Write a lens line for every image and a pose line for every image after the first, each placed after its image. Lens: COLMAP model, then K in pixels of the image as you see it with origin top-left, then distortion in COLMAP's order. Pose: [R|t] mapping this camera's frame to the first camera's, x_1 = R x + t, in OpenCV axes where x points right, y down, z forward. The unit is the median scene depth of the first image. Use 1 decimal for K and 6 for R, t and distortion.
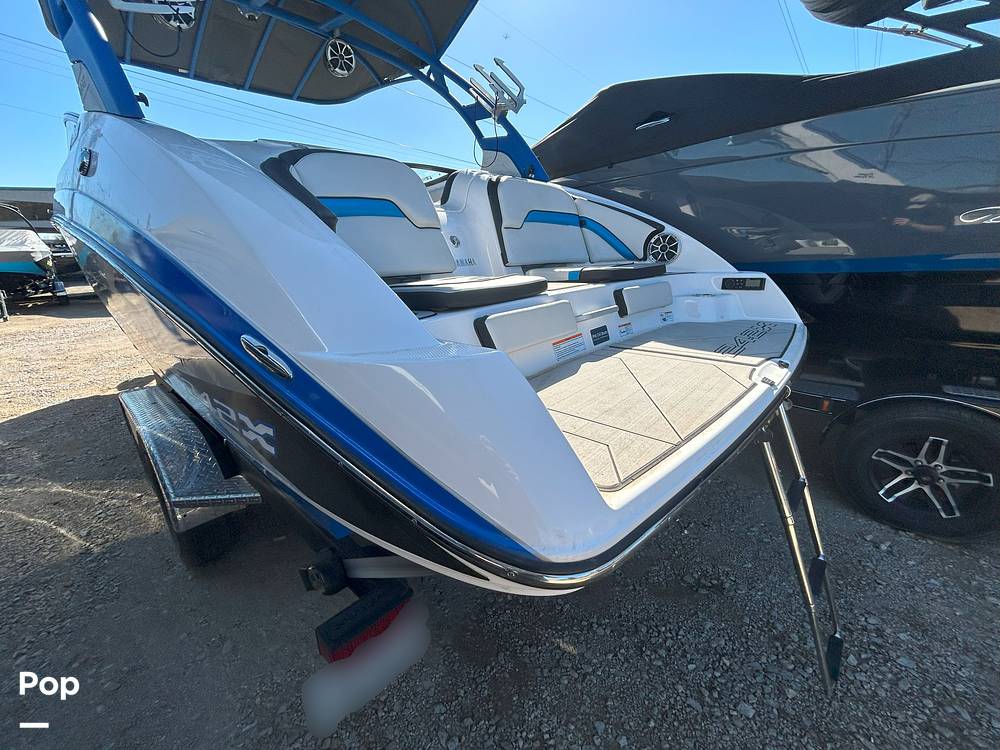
lens RADIAL K [[404.1, 0, 497.0], [0, 404.1, 374.7], [0, 0, 1]] dist [-0.001313, 0.000064]
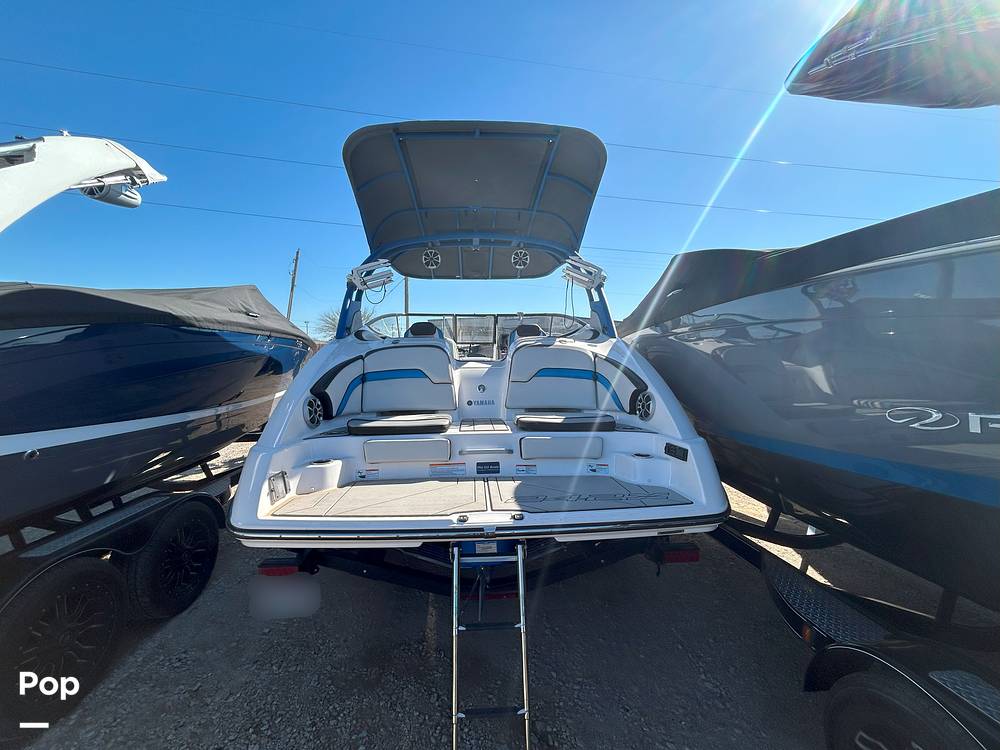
lens RADIAL K [[404.1, 0, 497.0], [0, 404.1, 374.7], [0, 0, 1]] dist [-0.001313, 0.000064]
pose [[0.721790, 0.049780, -0.690320, 1.005820], [-0.220366, 0.962032, -0.161038, -0.156476], [0.656093, 0.268359, 0.705355, -0.034237]]
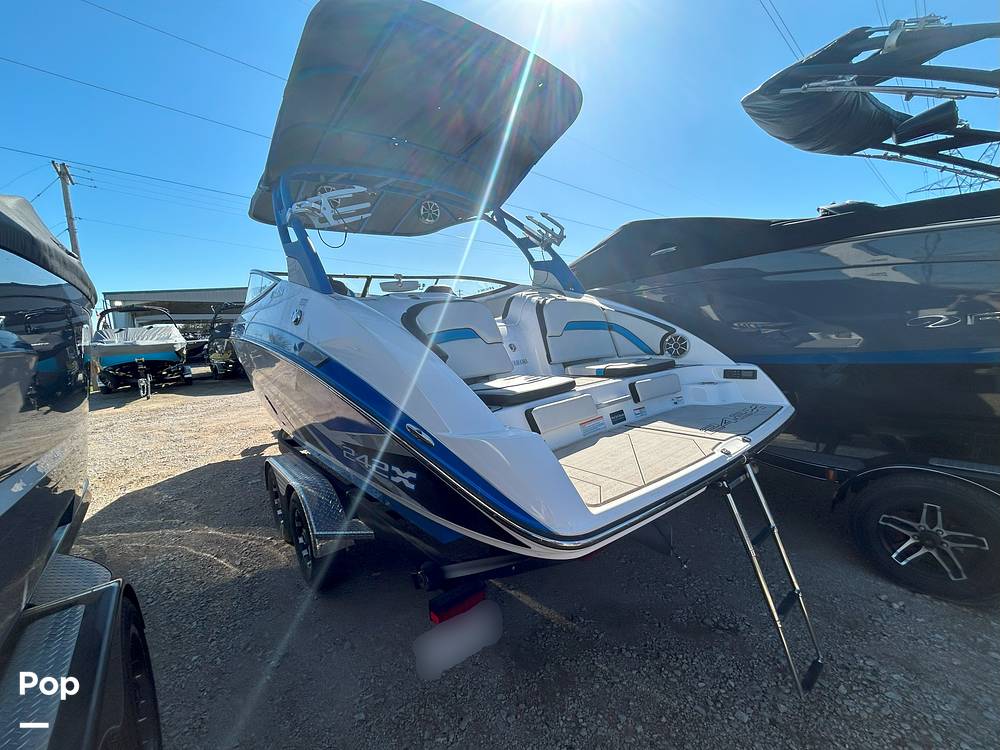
lens RADIAL K [[404.1, 0, 497.0], [0, 404.1, 374.7], [0, 0, 1]] dist [-0.001313, 0.000064]
pose [[0.990427, -0.016680, -0.137024, 0.032284], [-0.007525, 0.984671, -0.174258, 0.002296], [0.137831, 0.173621, 0.975120, -0.348105]]
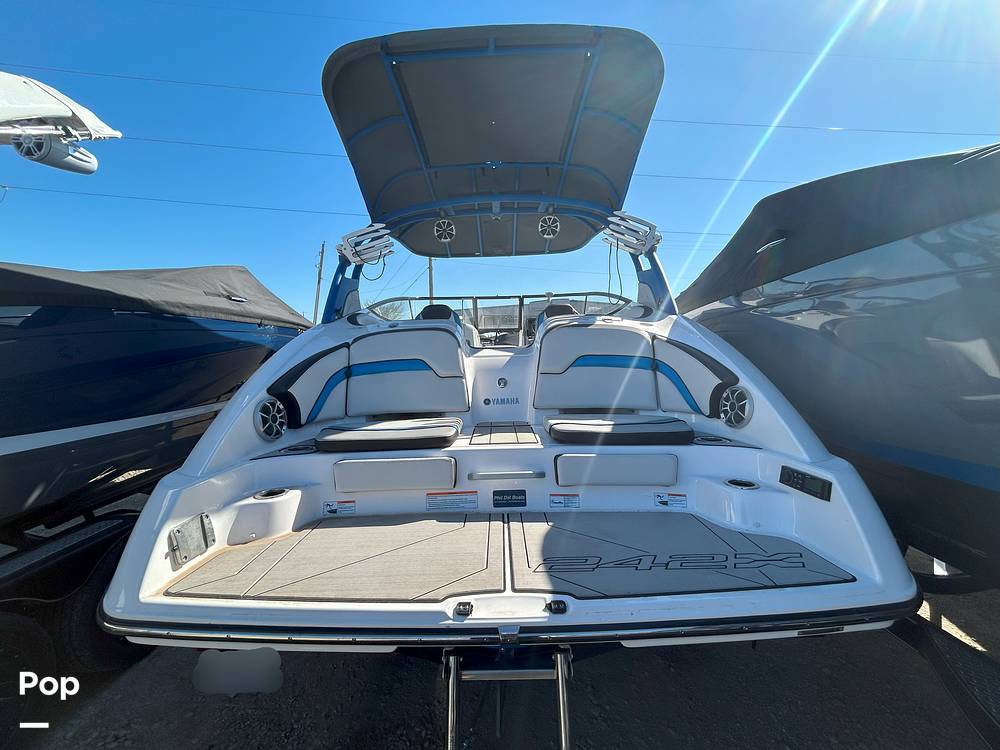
lens RADIAL K [[404.1, 0, 497.0], [0, 404.1, 374.7], [0, 0, 1]] dist [-0.001313, 0.000064]
pose [[0.673311, 0.058330, -0.737055, 0.770502], [-0.215846, 0.968964, -0.120495, -0.216997], [0.707152, 0.240221, 0.665004, 0.217781]]
